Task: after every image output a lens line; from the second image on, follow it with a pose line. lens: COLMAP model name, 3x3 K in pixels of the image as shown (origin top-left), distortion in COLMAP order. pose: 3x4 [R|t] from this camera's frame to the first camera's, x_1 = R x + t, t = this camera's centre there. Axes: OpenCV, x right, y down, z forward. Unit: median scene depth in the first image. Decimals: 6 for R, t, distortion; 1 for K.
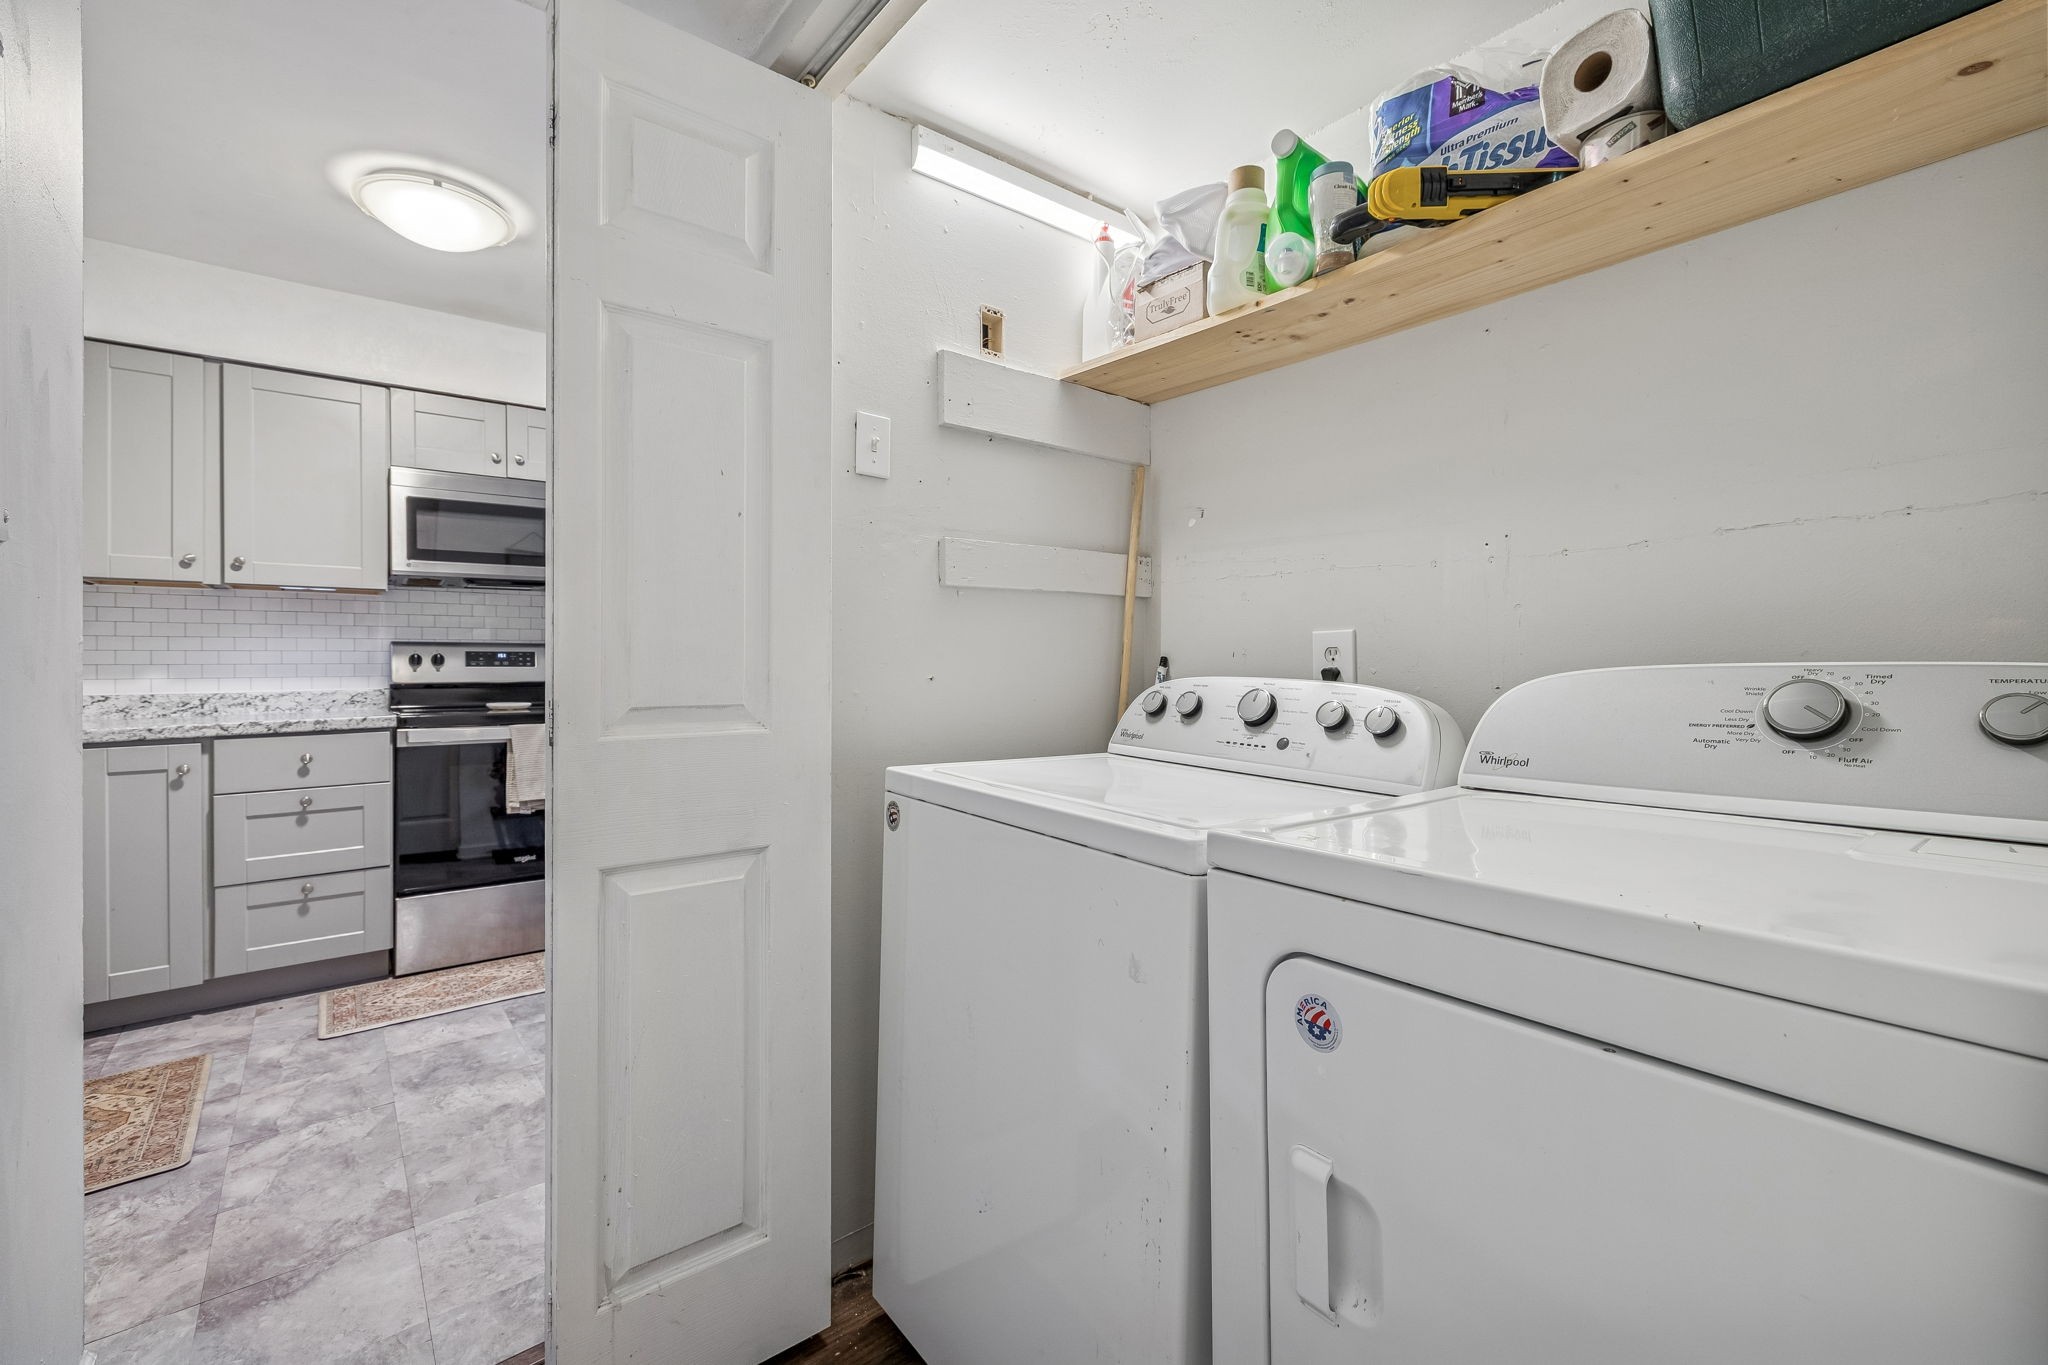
lens RADIAL K [[871.2, 0, 1022.9], [0, 871.2, 666.2], [0, 0, 1]] dist [0.002688, -0.000418]
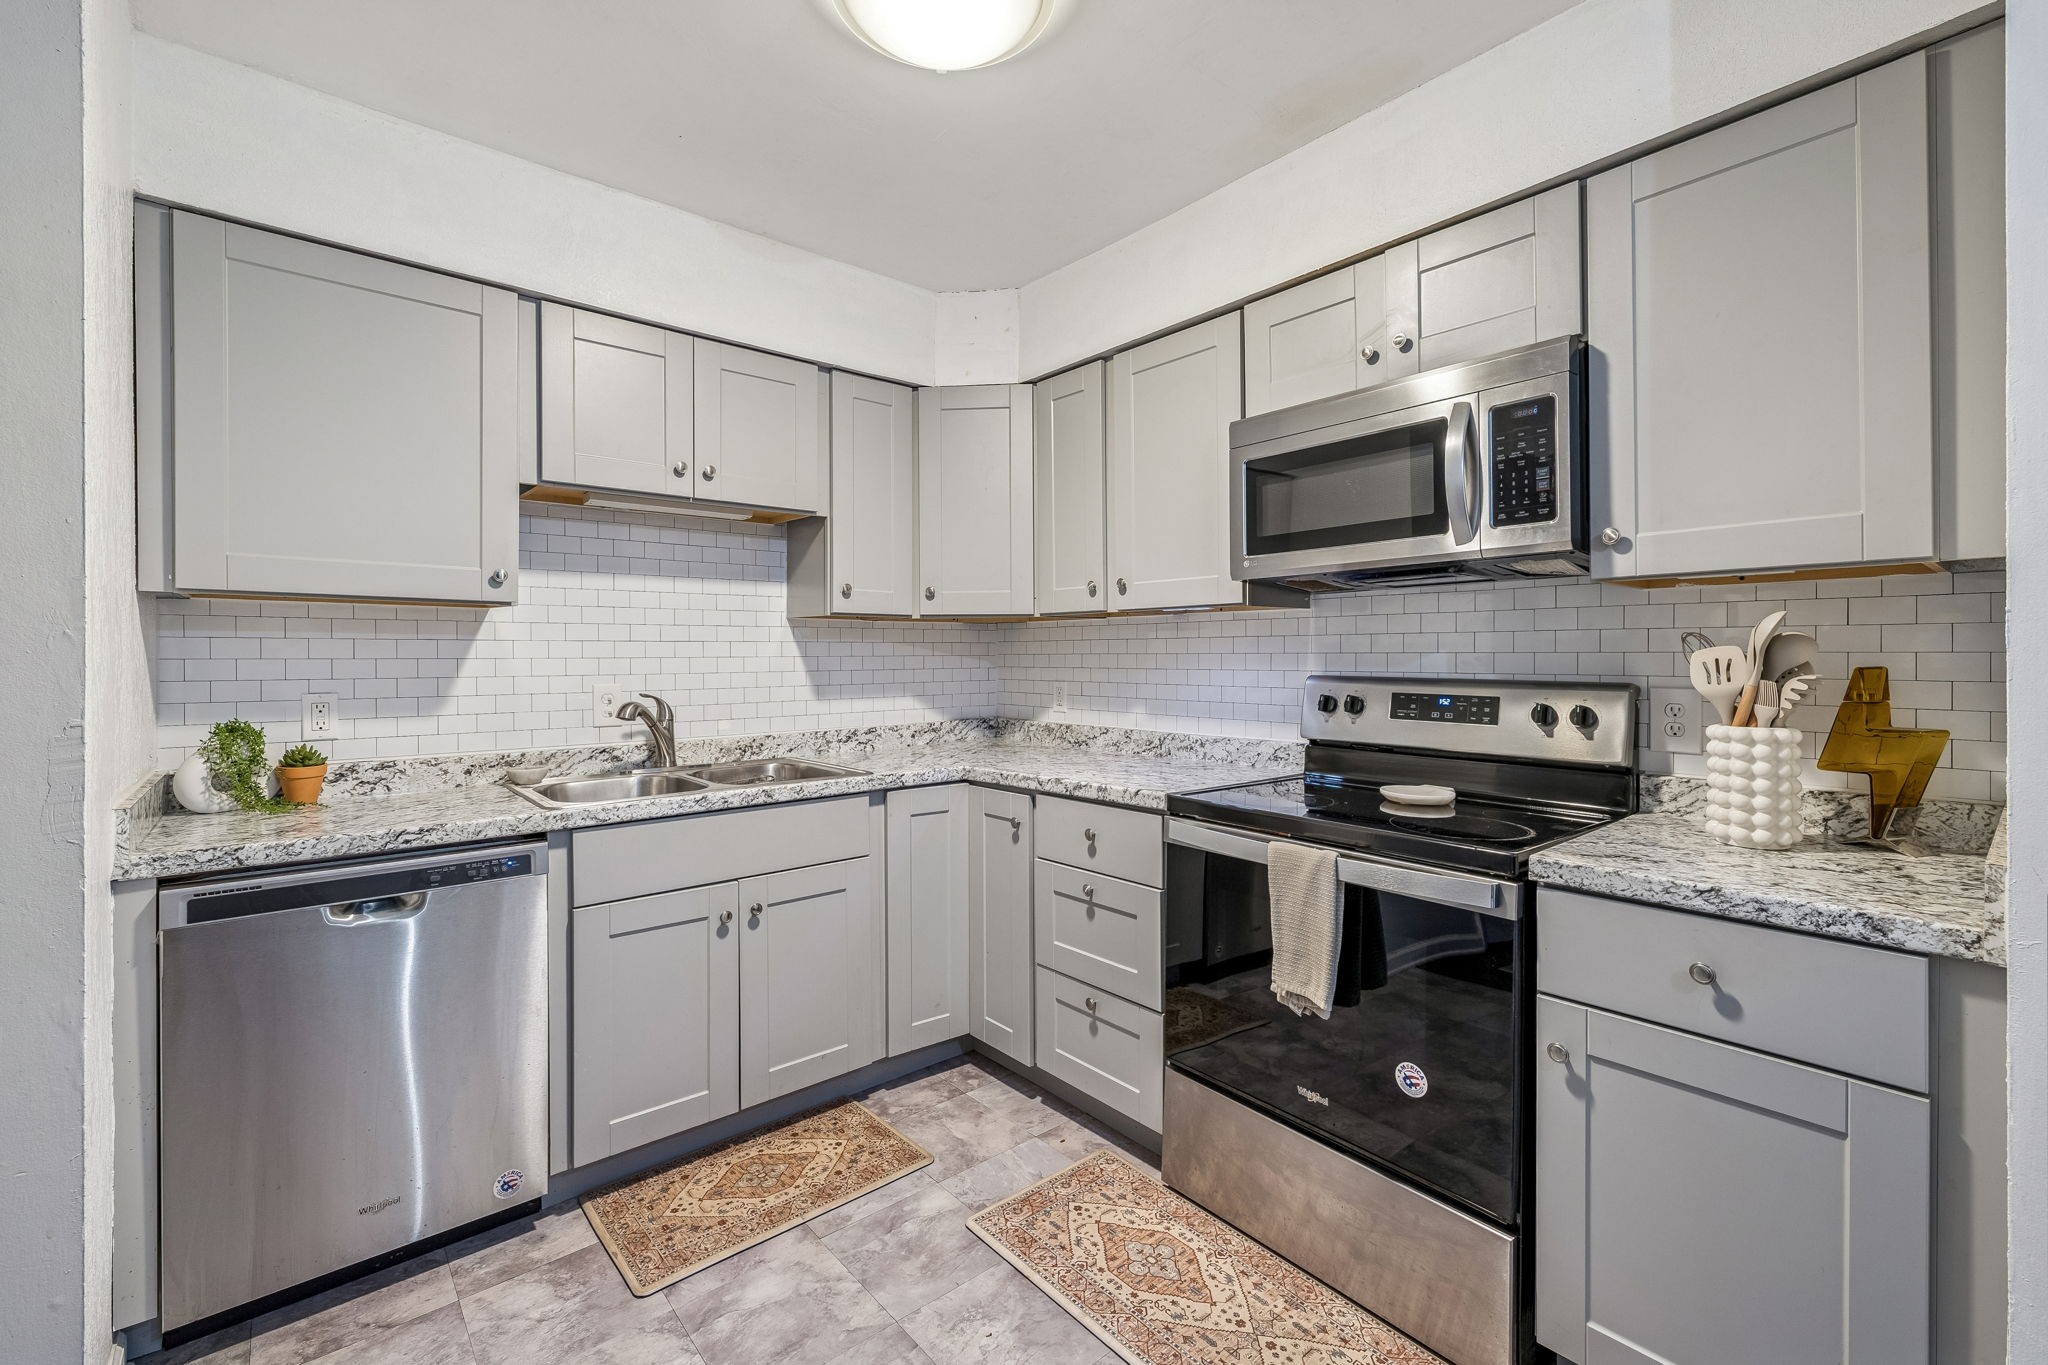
lens RADIAL K [[871.2, 0, 1023.7], [0, 871.2, 669.3], [0, 0, 1]] dist [0.002688, -0.000418]
pose [[0.025536, 0.014837, -0.999564, -0.060489], [-0.009741, 0.999846, 0.014592, -0.049873], [0.999626, 0.009364, 0.025676, 0.929444]]
